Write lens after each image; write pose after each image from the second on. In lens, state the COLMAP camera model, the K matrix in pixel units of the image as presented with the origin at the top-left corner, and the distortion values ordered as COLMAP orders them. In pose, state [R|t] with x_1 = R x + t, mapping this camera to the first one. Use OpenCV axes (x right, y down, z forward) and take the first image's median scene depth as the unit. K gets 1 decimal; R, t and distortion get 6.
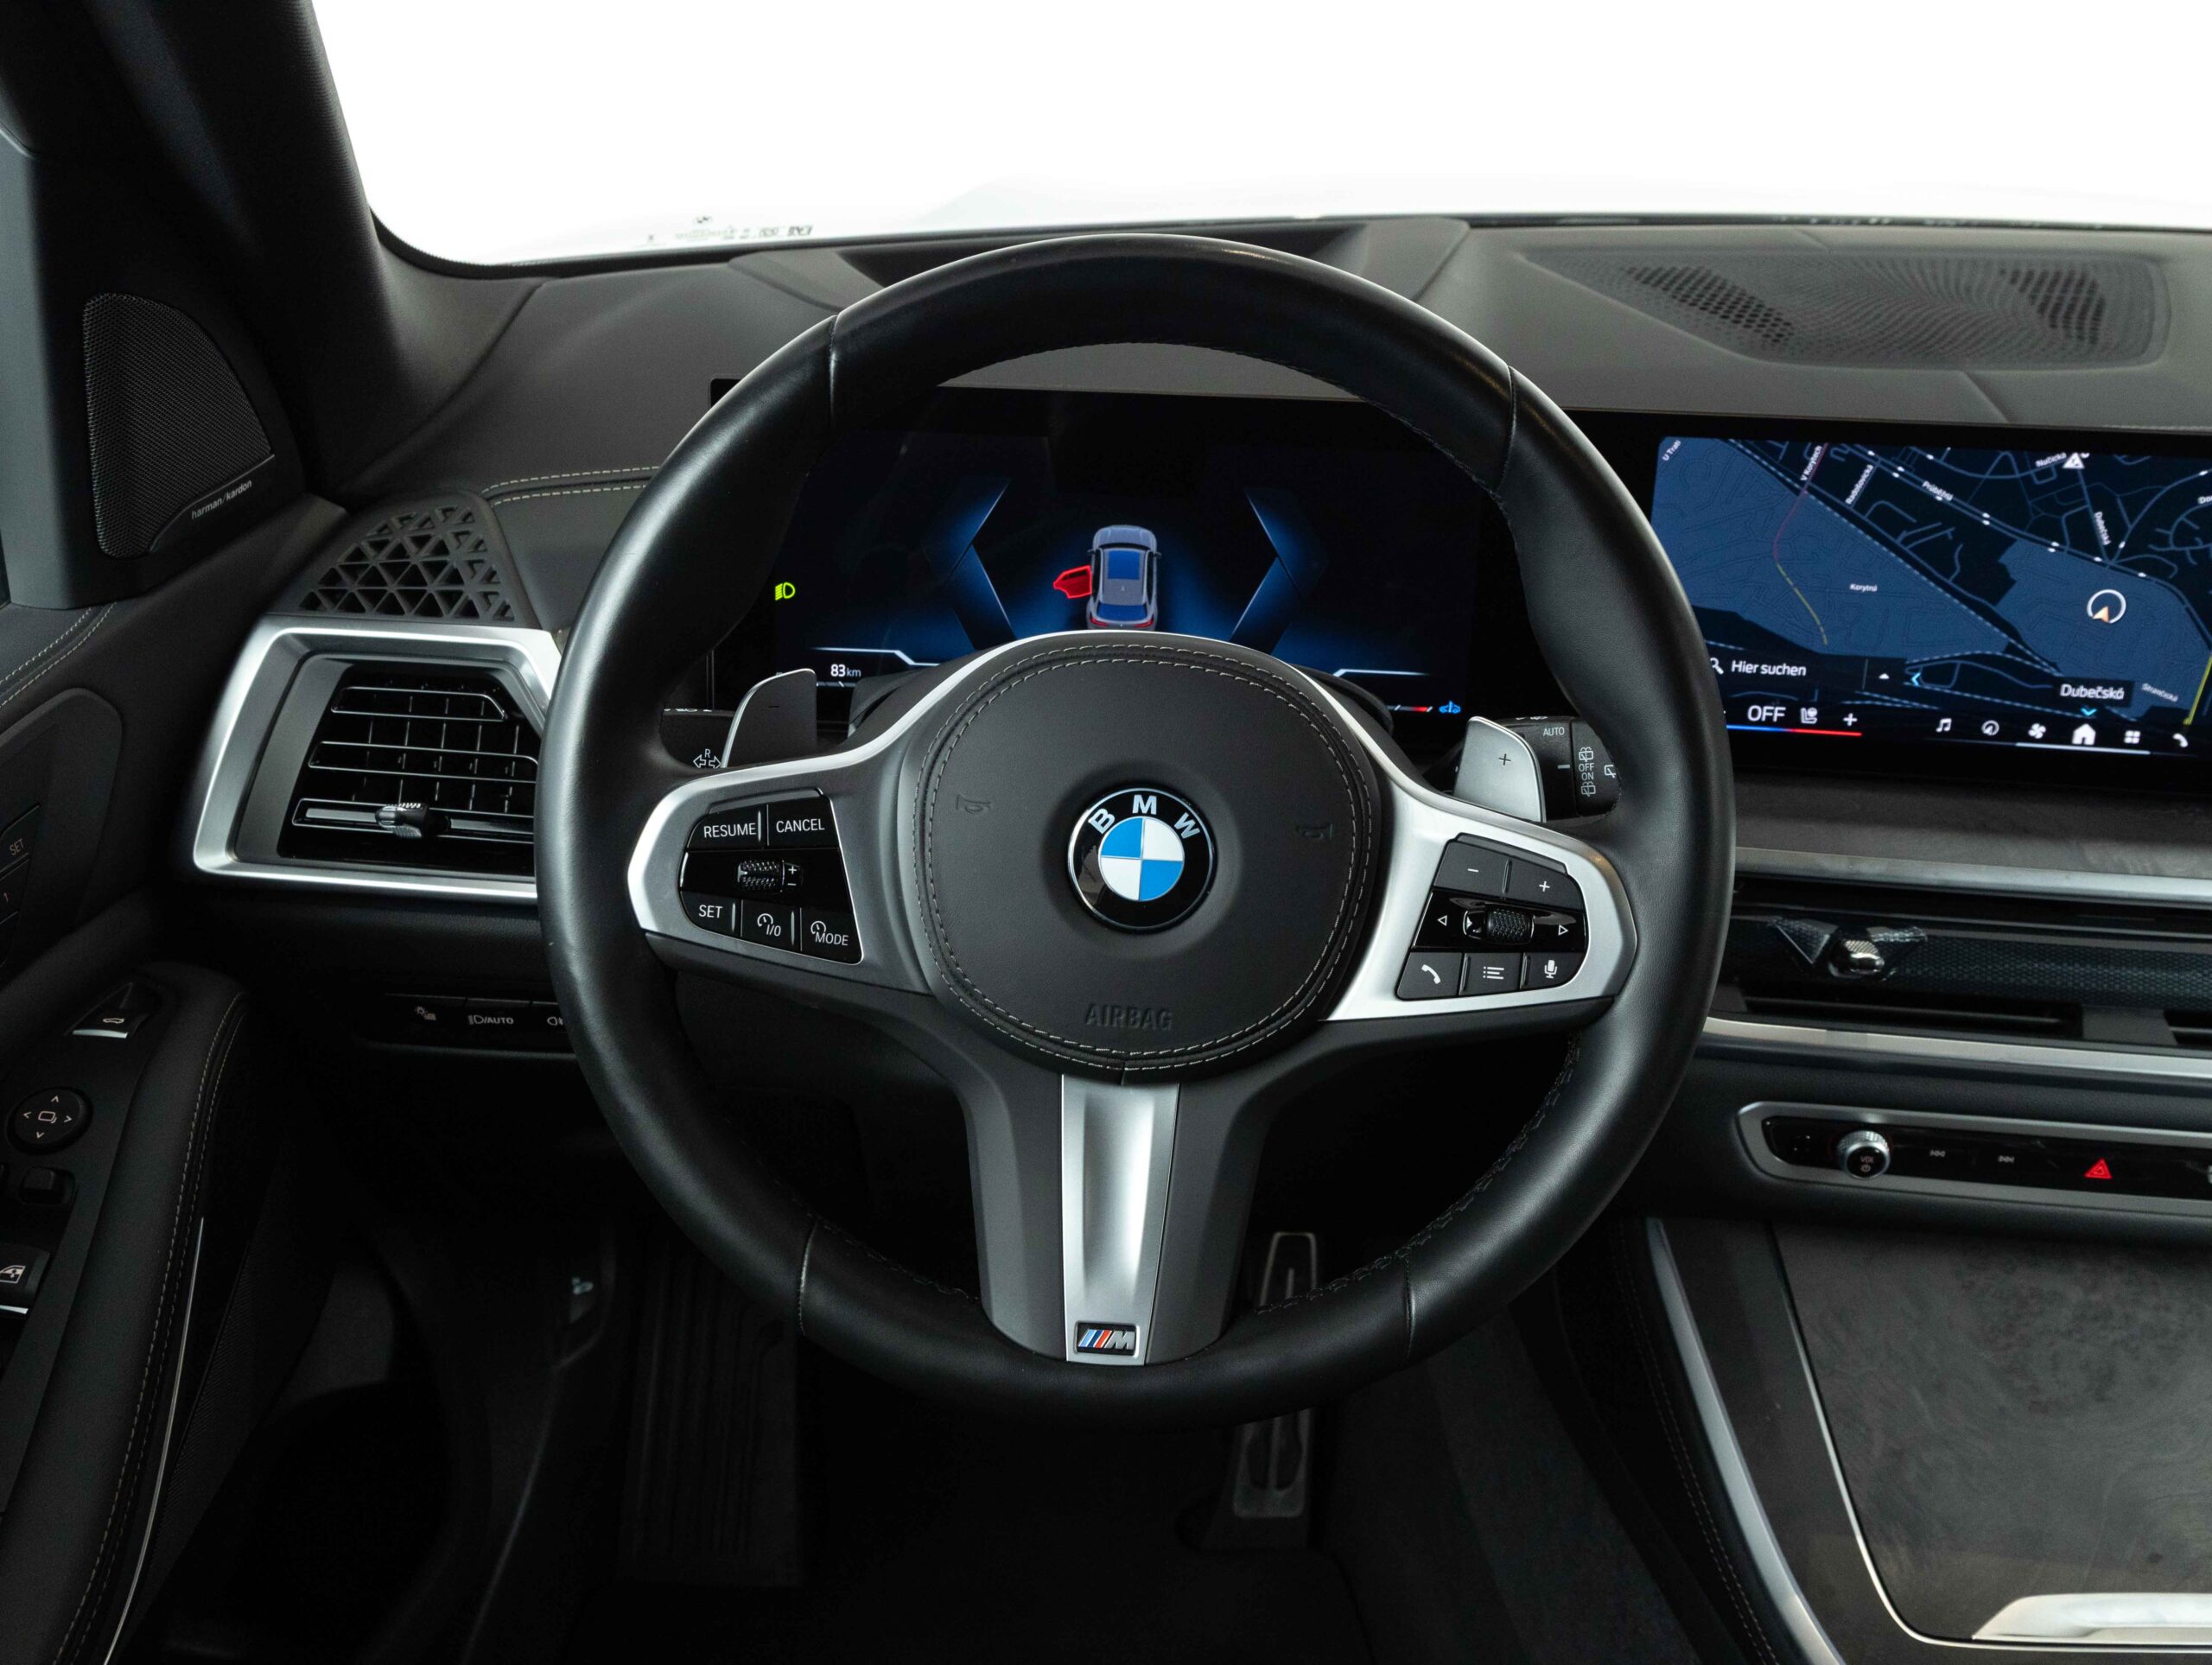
lens RADIAL K [[1969.6, 0, 1106.0], [0, 1969.6, 832.5], [0, 0, 1]] dist [0.015569, 0.010687]
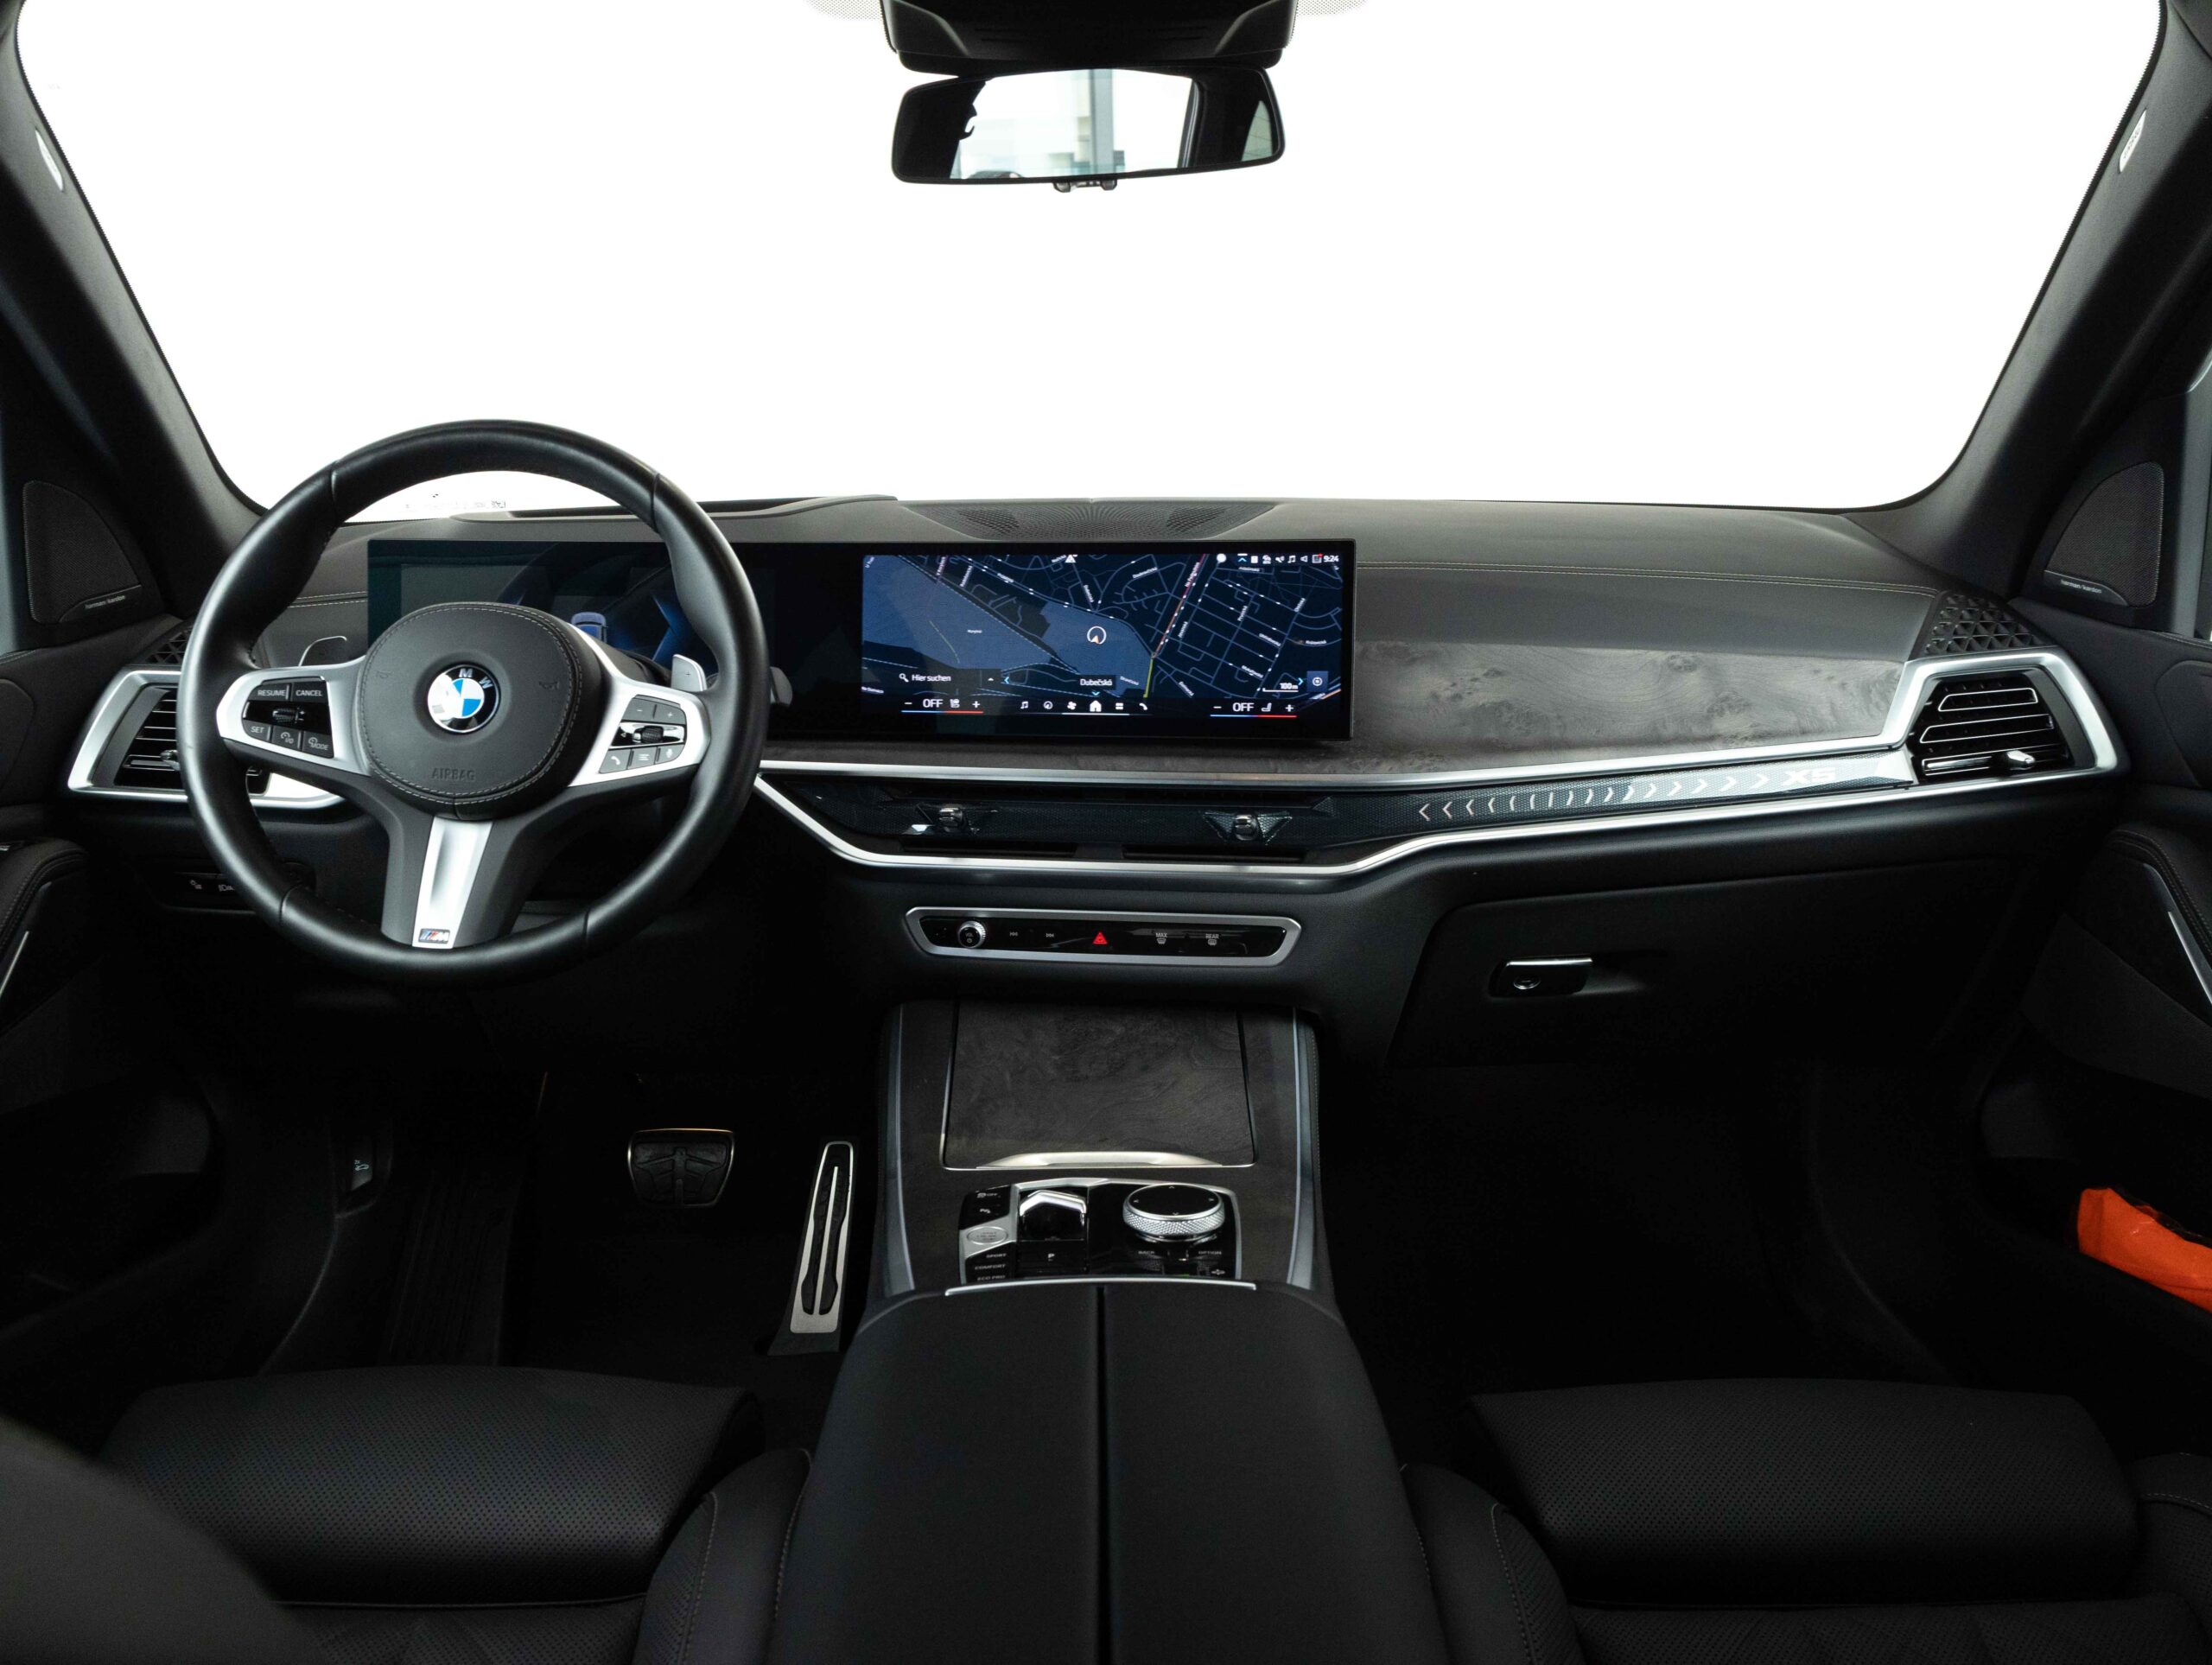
lens RADIAL K [[1671.9, 0, 1106.0], [0, 1671.9, 832.5], [0, 0, 1]] dist [-0.008978, -0.035554]
pose [[0.999567, -0.017491, -0.023682, 0.548610], [0.012155, 0.977805, -0.209164, 0.393867], [0.026815, 0.208785, 0.977594, -0.490731]]
